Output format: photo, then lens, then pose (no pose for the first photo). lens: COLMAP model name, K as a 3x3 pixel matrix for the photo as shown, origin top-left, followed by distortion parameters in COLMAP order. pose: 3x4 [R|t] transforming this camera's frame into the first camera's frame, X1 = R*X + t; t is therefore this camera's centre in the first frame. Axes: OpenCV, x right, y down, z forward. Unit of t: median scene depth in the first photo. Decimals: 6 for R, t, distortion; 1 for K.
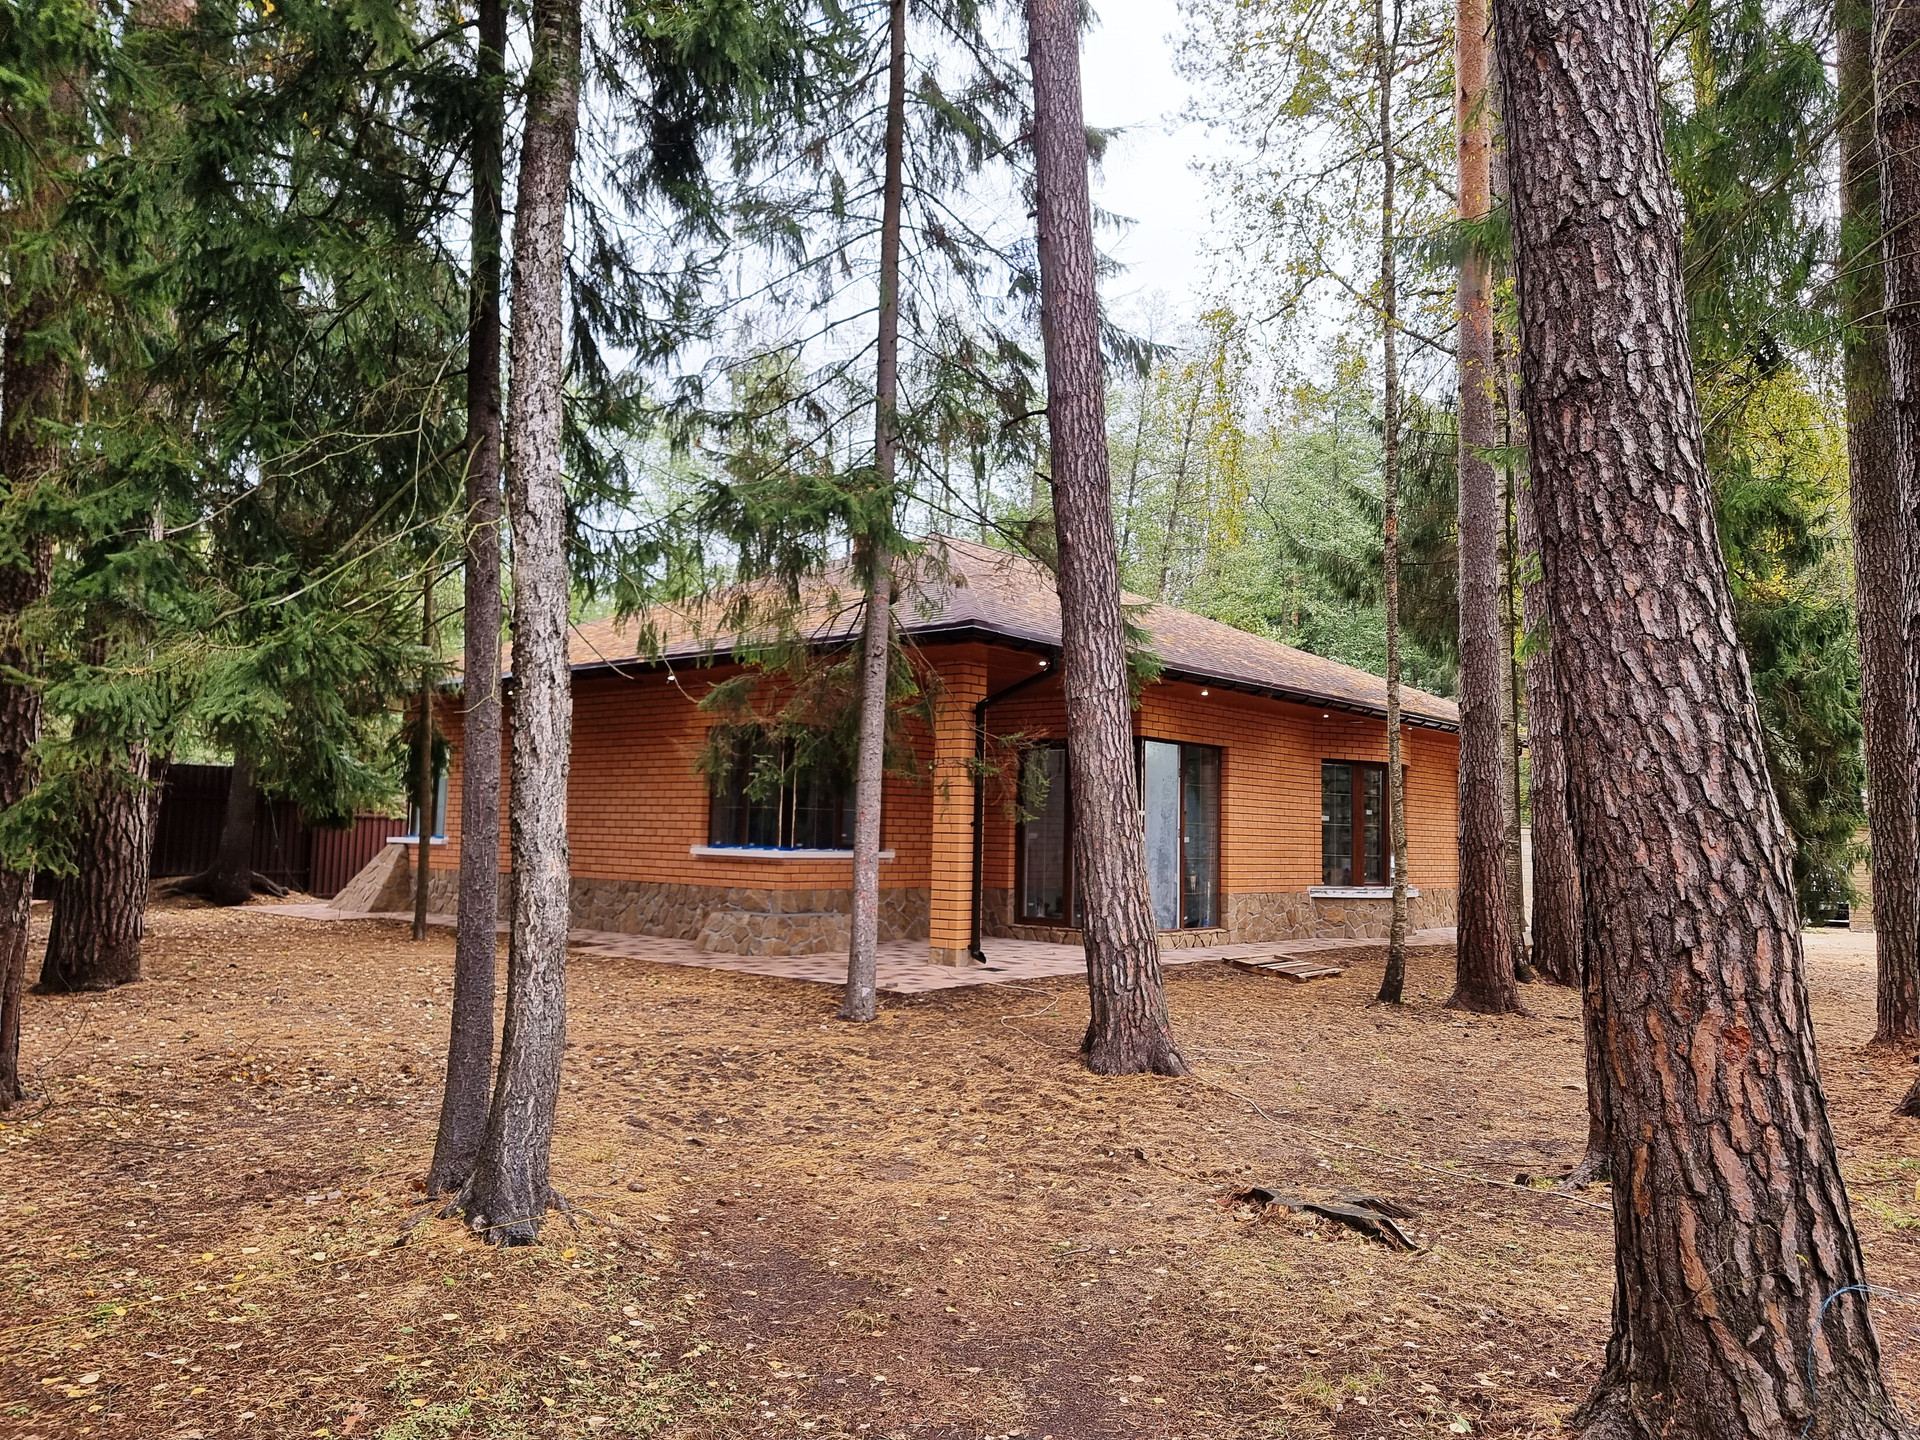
lens RADIAL K [[1343.3, 0, 960.0], [0, 1343.3, 720.0], [0, 0, 1]] dist [0.060944, -0.003648]
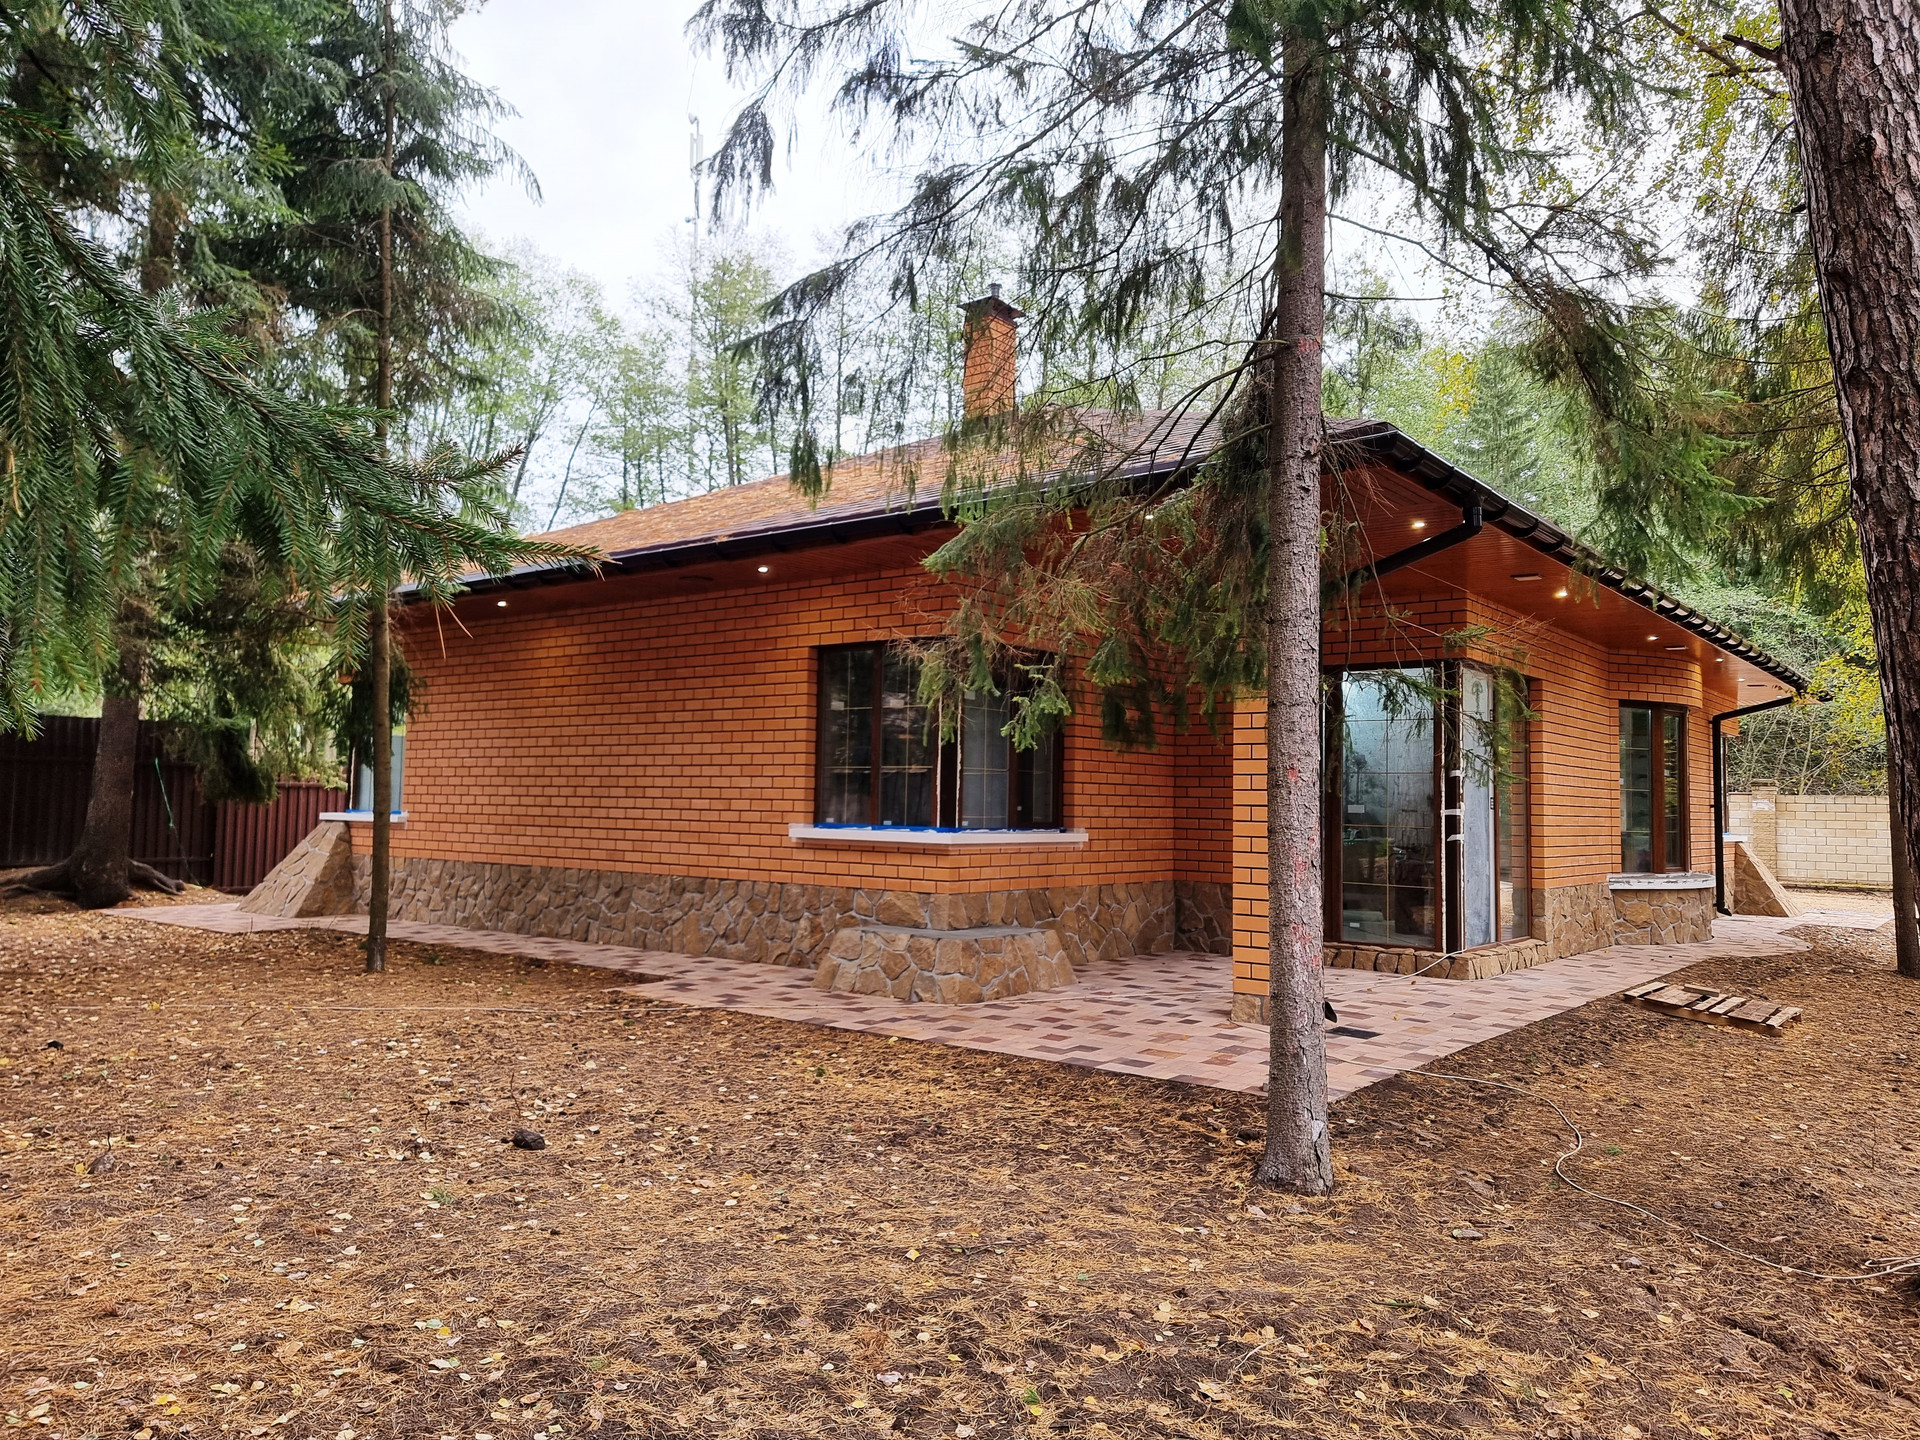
lens RADIAL K [[1343.3, 0, 960.0], [0, 1343.3, 720.0], [0, 0, 1]] dist [0.060944, -0.003648]
pose [[0.998962, -0.002546, 0.045483, -0.136622], [0.001485, 0.999726, 0.023350, 0.024338], [-0.045530, -0.023258, 0.998692, 0.312143]]
